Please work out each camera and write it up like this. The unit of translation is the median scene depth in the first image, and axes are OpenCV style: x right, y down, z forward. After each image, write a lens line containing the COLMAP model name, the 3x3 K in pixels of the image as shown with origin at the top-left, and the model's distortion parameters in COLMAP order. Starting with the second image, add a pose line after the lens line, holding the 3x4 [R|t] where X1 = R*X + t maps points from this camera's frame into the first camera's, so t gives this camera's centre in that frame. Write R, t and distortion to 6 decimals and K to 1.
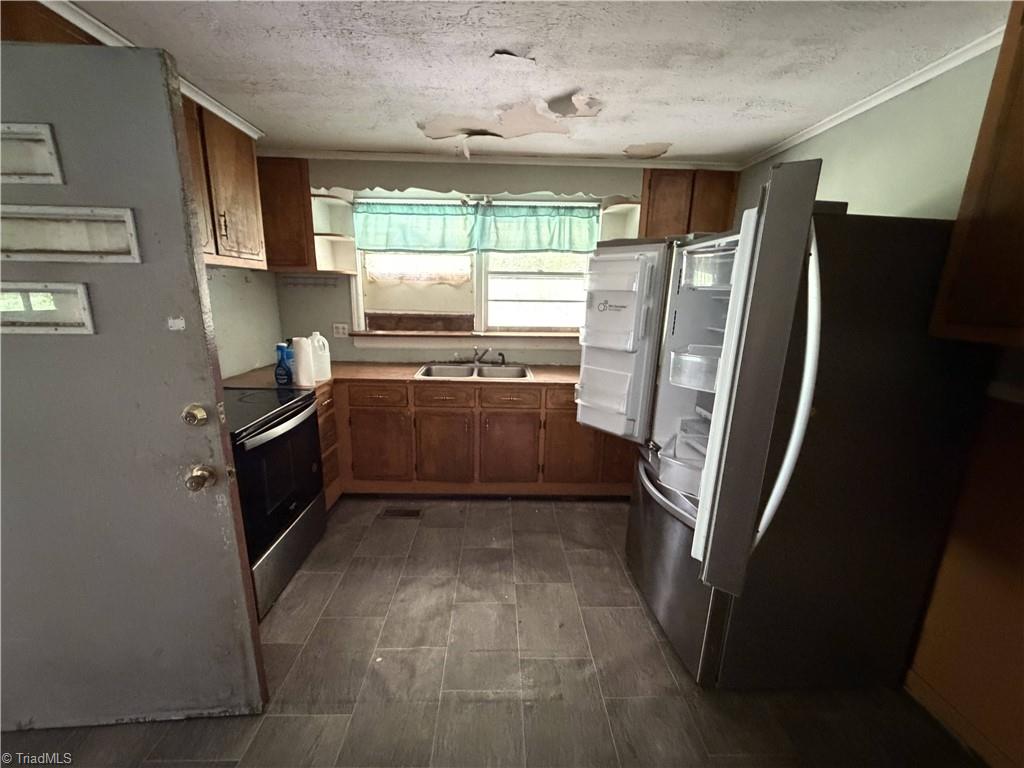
lens RADIAL K [[409.7, 0, 508.8], [0, 409.7, 382.8], [0, 0, 1]] dist [0.000156, 0.000007]
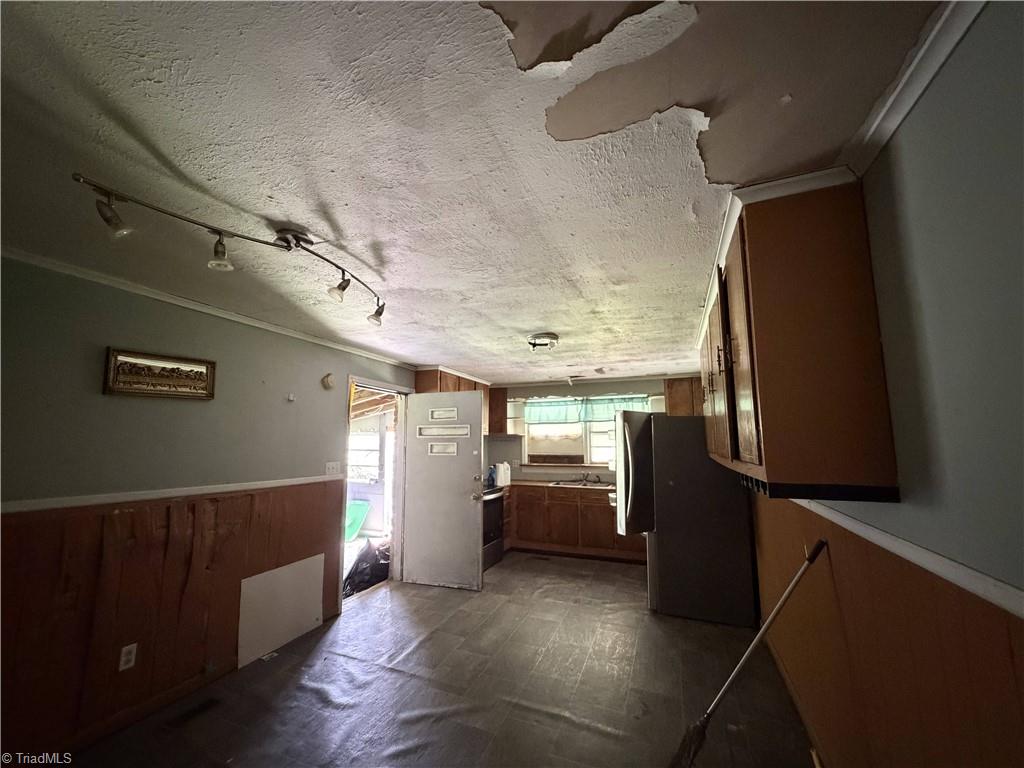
lens RADIAL K [[409.7, 0, 510.6], [0, 409.7, 382.3], [0, 0, 1]] dist [0.000156, 0.000007]
pose [[0.919046, -0.077368, -0.386482, 0.397764], [-0.066549, 0.936009, -0.345627, 0.211833], [0.388491, 0.343367, 0.855087, -0.921497]]
